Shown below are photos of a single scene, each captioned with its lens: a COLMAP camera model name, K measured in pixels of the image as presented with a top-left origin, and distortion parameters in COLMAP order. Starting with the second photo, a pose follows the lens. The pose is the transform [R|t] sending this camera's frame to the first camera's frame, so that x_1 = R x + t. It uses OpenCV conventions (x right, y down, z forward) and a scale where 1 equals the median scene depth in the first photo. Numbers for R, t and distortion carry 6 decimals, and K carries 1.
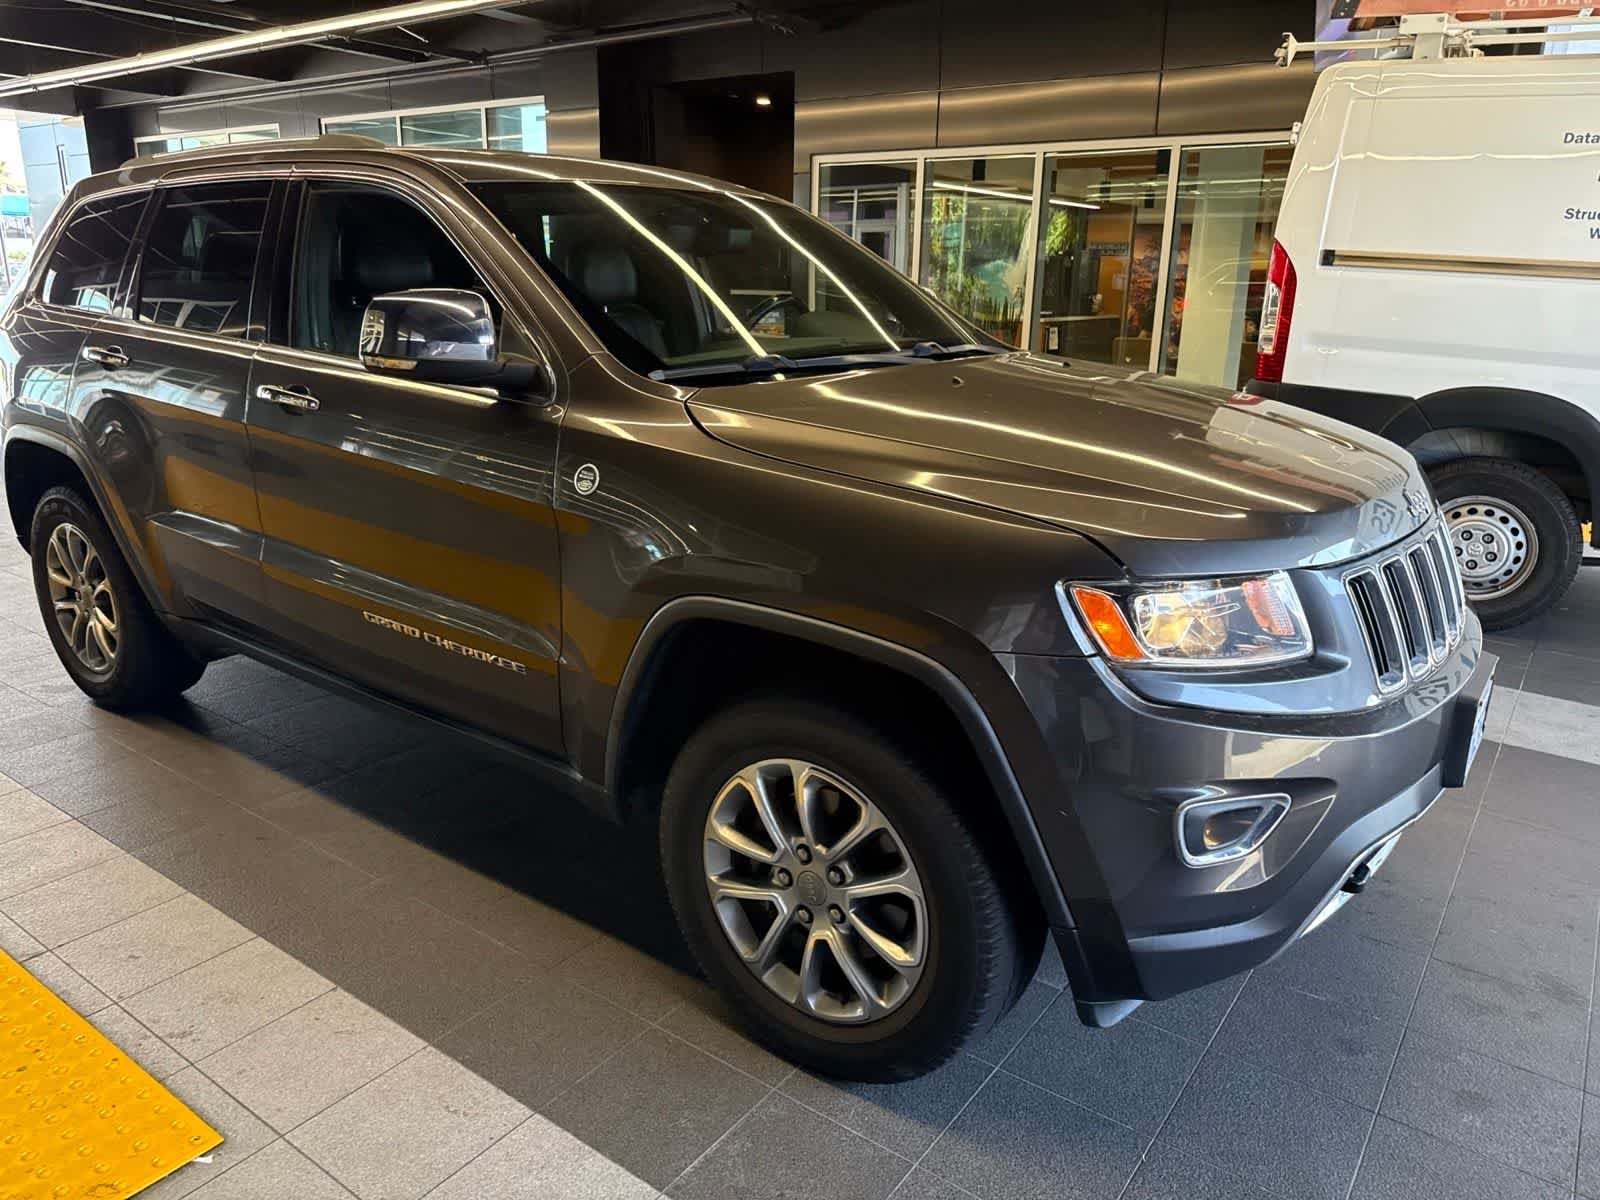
lens RADIAL K [[1135.2, 0, 800.9], [0, 1135.2, 593.0], [0, 0, 1]] dist [0.030678, -0.034040]
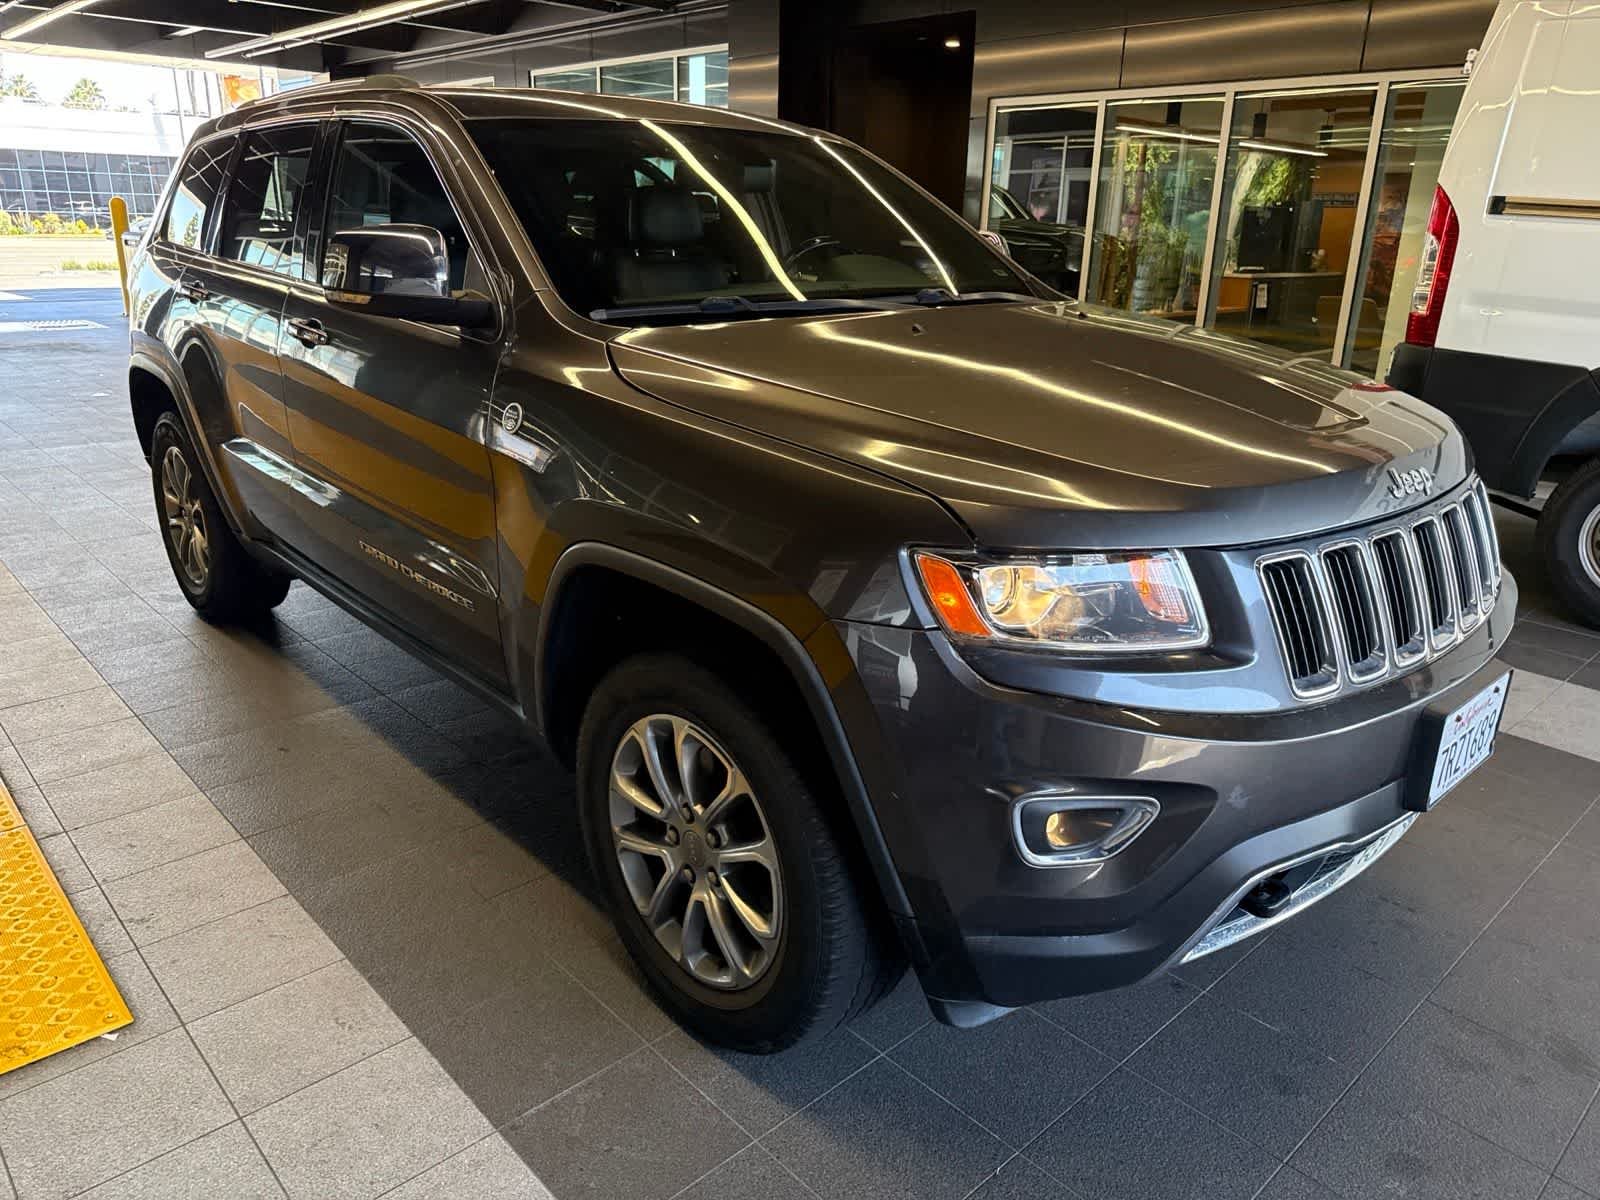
lens RADIAL K [[1135.2, 0, 805.9], [0, 1135.2, 593.9], [0, 0, 1]] dist [0.030678, -0.034040]
pose [[0.981672, 0.065226, -0.179071, 0.241635], [-0.058372, 0.997356, 0.043290, -0.005094], [0.181421, -0.032044, 0.982883, 0.060487]]
